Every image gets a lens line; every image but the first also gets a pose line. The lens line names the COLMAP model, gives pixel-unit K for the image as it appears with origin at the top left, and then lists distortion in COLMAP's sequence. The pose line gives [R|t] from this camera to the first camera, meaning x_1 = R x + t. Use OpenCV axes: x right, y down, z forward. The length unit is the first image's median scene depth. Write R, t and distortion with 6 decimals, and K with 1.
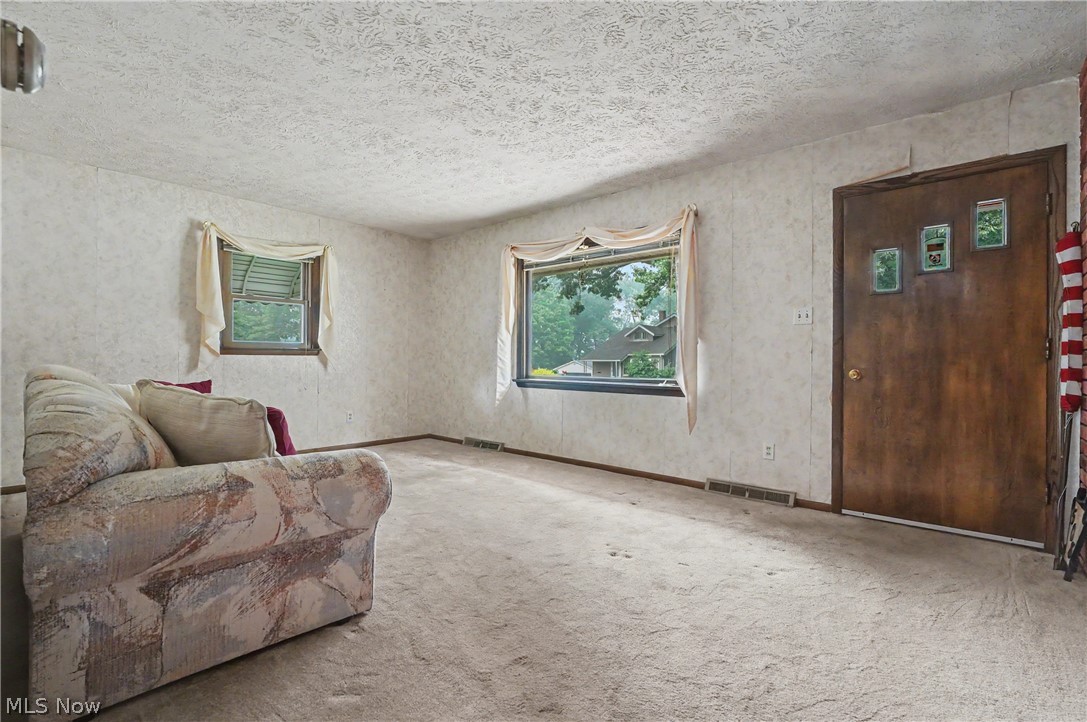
lens RADIAL K [[492.6, 0, 545.3], [0, 492.6, 365.8], [0, 0, 1]] dist [-0.009905, 0.000262]
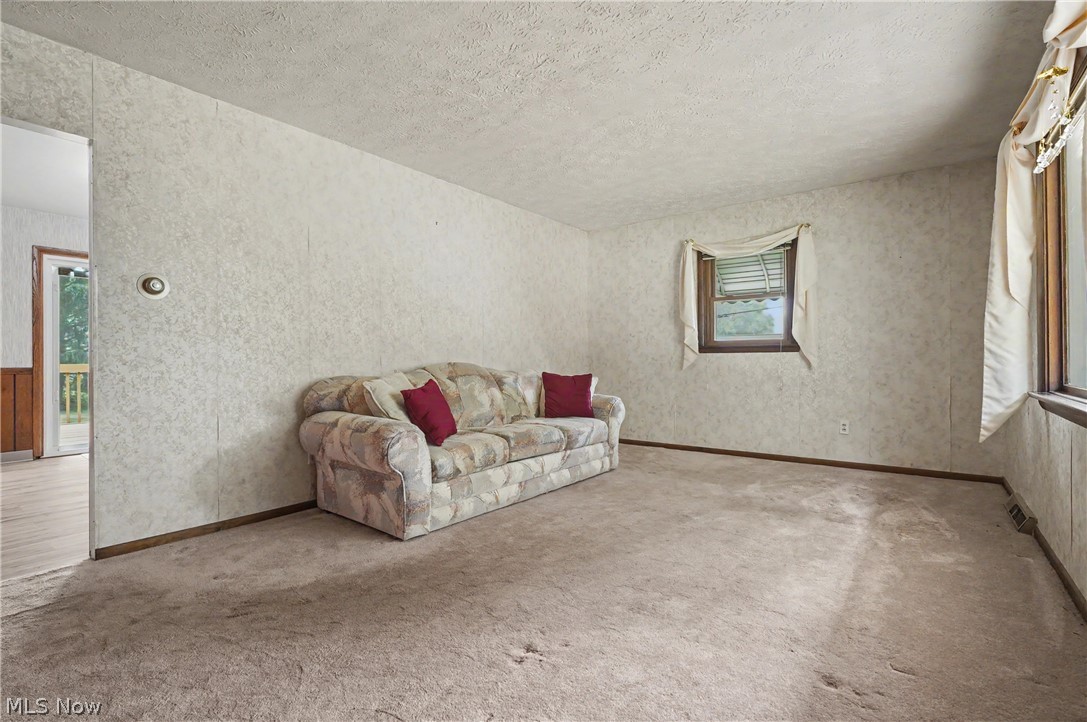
lens RADIAL K [[504.3, 0, 543.5], [0, 504.3, 361.0], [0, 0, 1]] dist [0.000602, 0.000434]
pose [[0.074404, -0.002727, -0.997224, 0.502934], [-0.003325, 0.999990, -0.002982, -0.000783], [0.997223, 0.003538, 0.074395, 0.597329]]
